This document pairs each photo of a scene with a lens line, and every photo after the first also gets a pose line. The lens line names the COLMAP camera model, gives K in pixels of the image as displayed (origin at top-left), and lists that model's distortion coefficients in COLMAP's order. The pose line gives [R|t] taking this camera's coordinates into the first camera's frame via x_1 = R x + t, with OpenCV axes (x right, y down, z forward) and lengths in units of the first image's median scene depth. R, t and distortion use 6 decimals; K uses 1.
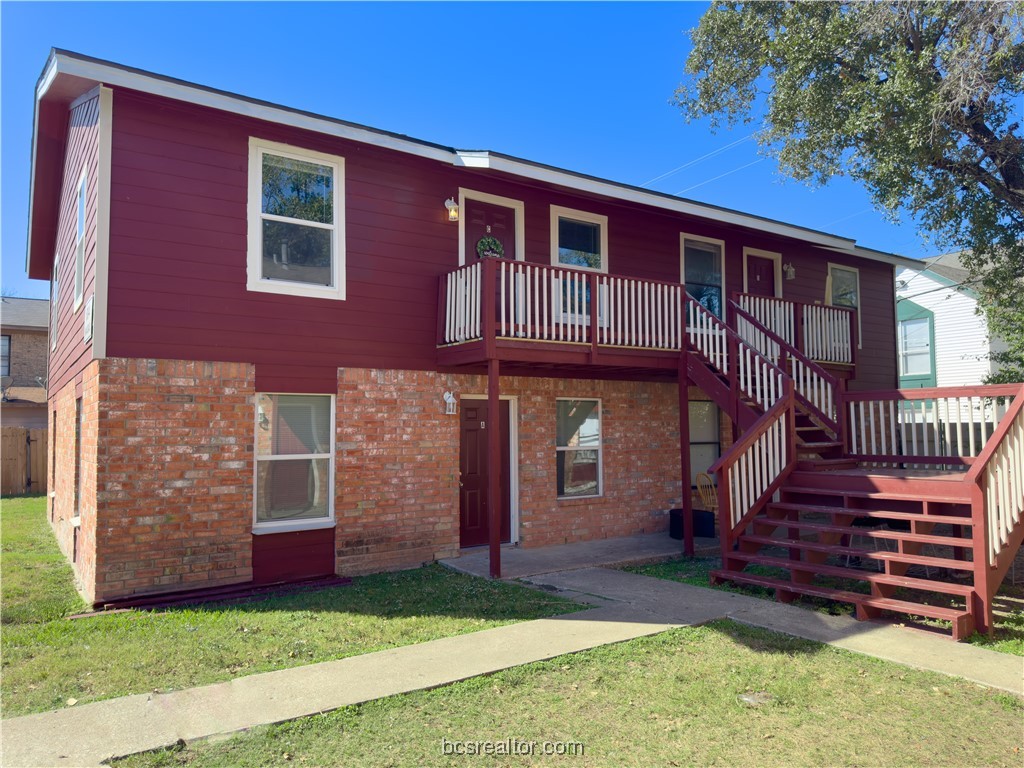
lens RADIAL K [[734.9, 0, 512.0], [0, 734.9, 384.0], [0, 0, 1]] dist [0.049730, -0.007231]
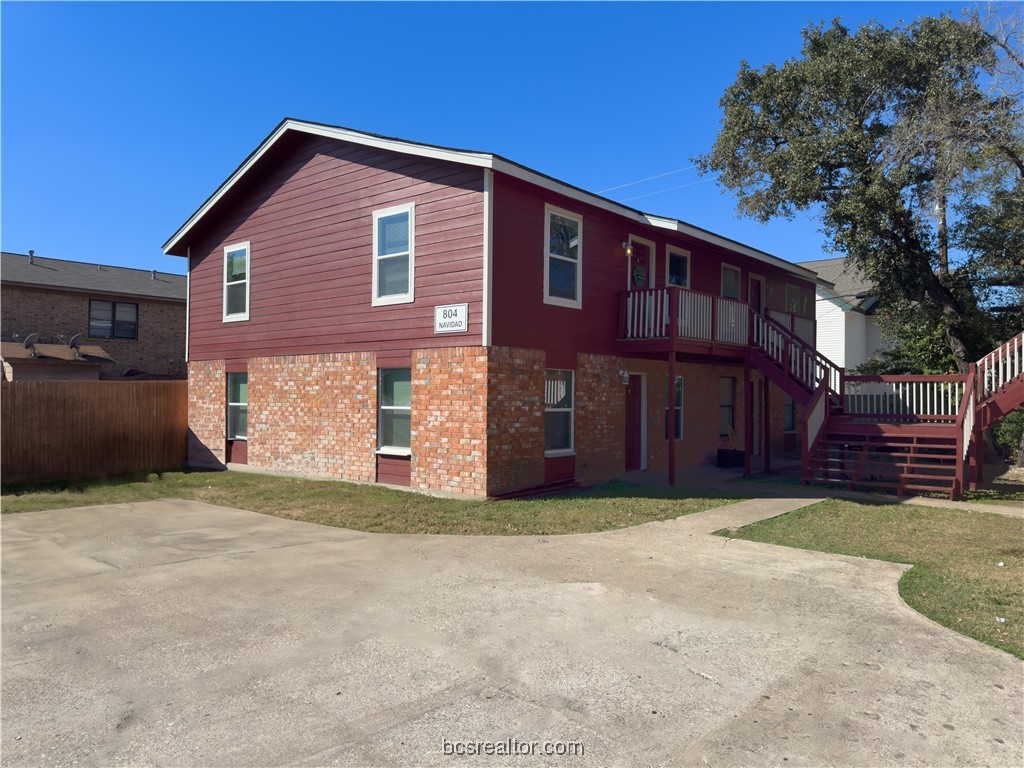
lens RADIAL K [[734.9, 0, 512.0], [0, 734.9, 384.0], [0, 0, 1]] dist [0.049730, -0.007231]
pose [[0.967152, 0.021421, 0.253295, -0.788304], [-0.033349, 0.998523, 0.042892, -0.019498], [-0.252002, -0.049931, 0.966438, -0.476112]]
